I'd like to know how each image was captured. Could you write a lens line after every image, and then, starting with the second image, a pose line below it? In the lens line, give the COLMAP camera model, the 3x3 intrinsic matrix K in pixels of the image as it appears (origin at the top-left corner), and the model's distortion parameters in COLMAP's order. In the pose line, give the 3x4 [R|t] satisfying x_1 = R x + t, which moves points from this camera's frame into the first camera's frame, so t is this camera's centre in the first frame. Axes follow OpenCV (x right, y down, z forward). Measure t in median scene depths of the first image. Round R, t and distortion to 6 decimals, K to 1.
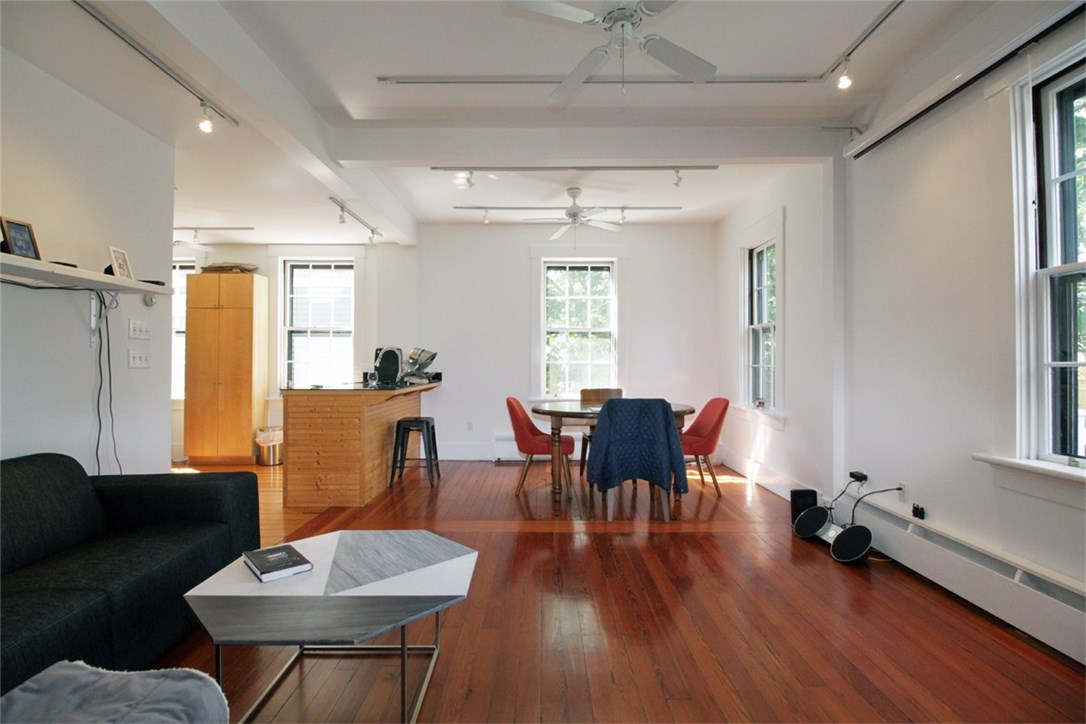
lens RADIAL K [[493.9, 0, 545.2], [0, 493.9, 361.1], [0, 0, 1]] dist [-0.026368, -0.000502]
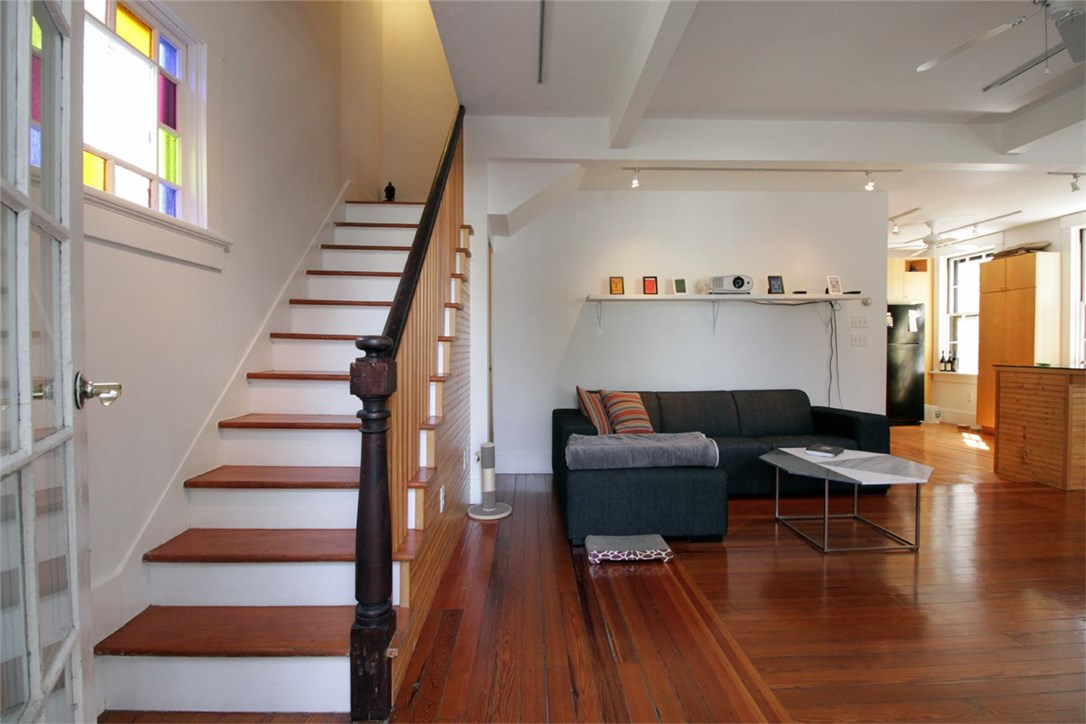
lens RADIAL K [[493.9, 0, 543.9], [0, 493.9, 357.0], [0, 0, 1]] dist [-0.026368, -0.000502]
pose [[0.014570, 0.017713, -0.999737, 0.538677], [0.013925, 0.999743, 0.017916, 0.004785], [0.999797, -0.014182, 0.014320, -0.032753]]
